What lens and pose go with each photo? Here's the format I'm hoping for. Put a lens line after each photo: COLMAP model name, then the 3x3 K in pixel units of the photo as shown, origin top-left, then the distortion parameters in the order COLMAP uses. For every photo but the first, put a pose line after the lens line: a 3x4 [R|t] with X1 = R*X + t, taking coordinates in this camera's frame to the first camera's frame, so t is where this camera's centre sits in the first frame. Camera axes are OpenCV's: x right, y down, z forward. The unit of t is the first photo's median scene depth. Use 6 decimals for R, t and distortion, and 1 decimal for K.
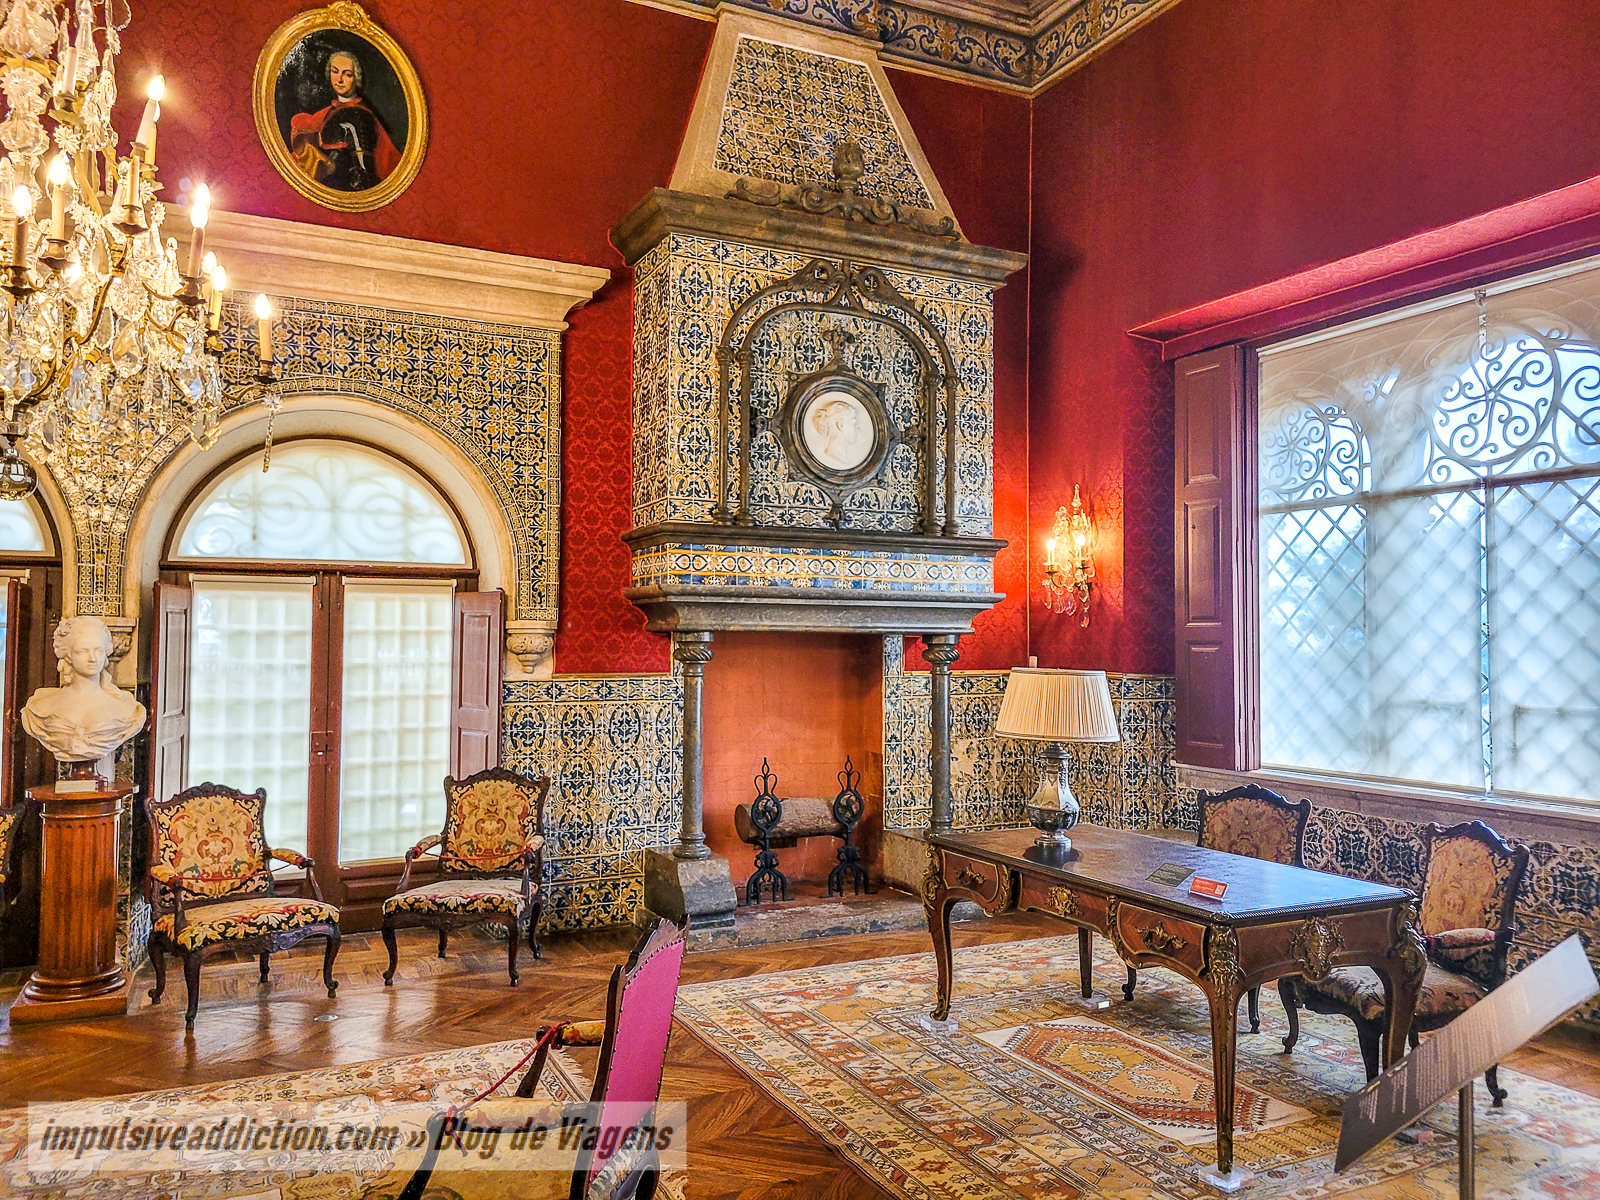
lens RADIAL K [[1215.1, 0, 801.3], [0, 1215.1, 594.5], [0, 0, 1]] dist [0.043831, 0.001065]
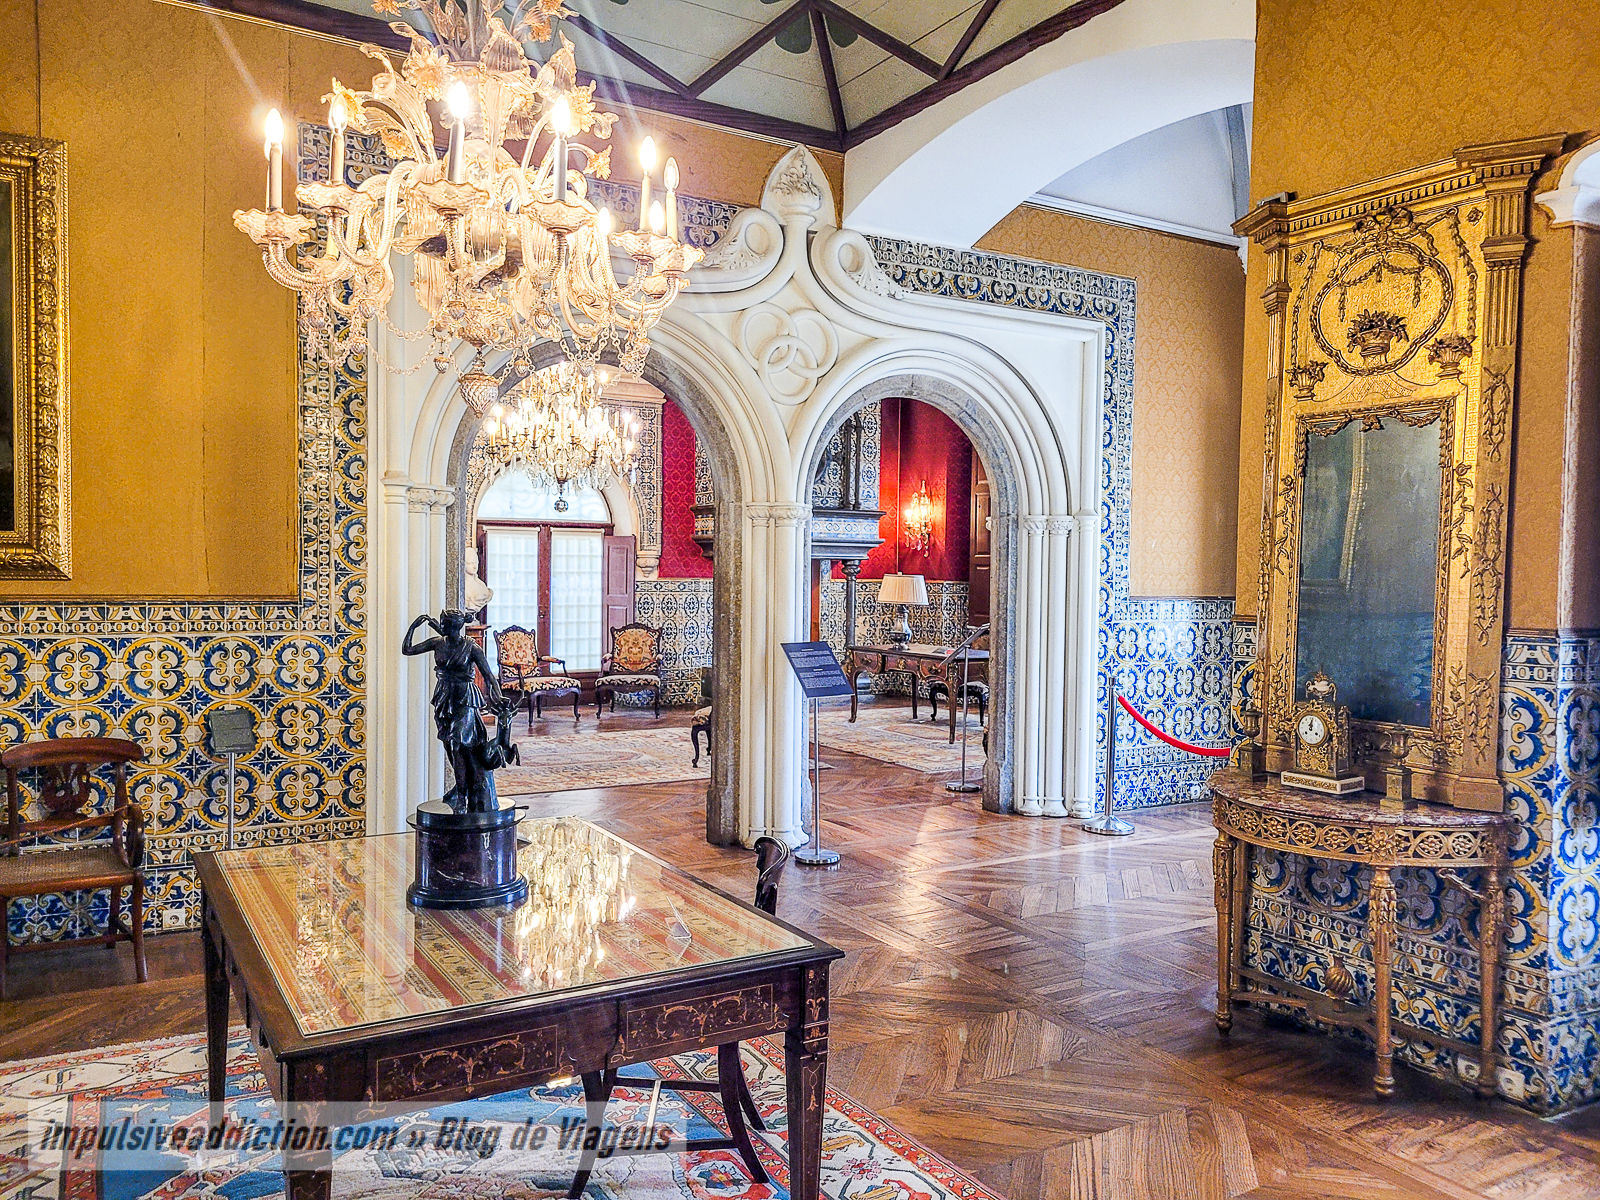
lens RADIAL K [[1215.1, 0, 797.6], [0, 1215.1, 606.5], [0, 0, 1]] dist [0.043831, 0.001065]
pose [[0.996299, 0.005900, 0.085758, -0.141777], [-0.011945, 0.997465, 0.070144, -0.029113], [-0.085127, -0.070909, 0.993844, -0.959763]]
